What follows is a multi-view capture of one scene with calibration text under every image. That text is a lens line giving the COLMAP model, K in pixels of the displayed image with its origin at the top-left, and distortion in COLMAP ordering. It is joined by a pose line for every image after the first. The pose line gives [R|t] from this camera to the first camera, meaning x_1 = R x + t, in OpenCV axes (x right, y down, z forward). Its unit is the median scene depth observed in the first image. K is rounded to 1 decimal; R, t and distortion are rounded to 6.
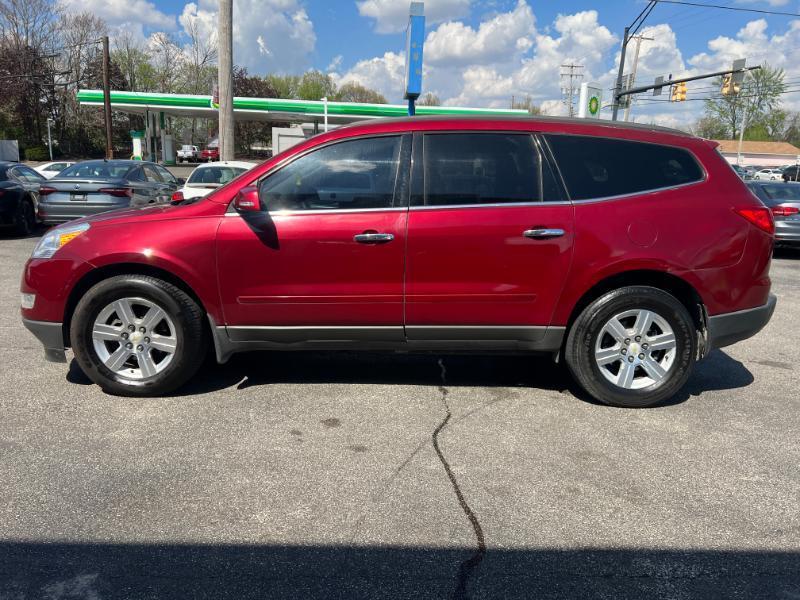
lens RADIAL K [[609.0, 0, 399.8], [0, 609.0, 303.0], [0, 0, 1]] dist [0.034699, -0.033646]
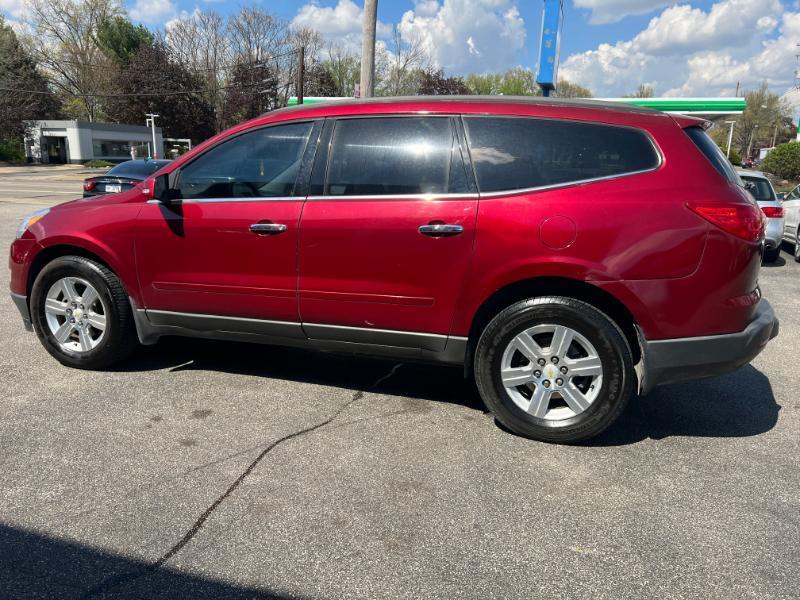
lens RADIAL K [[610.4, 0, 397.5], [0, 610.4, 301.8], [0, 0, 1]] dist [0.038804, -0.039135]
pose [[0.945320, 0.066562, -0.319281, 0.125216], [-0.066971, 0.997708, 0.009711, -0.003820], [0.319195, 0.012203, 0.947610, 0.041011]]
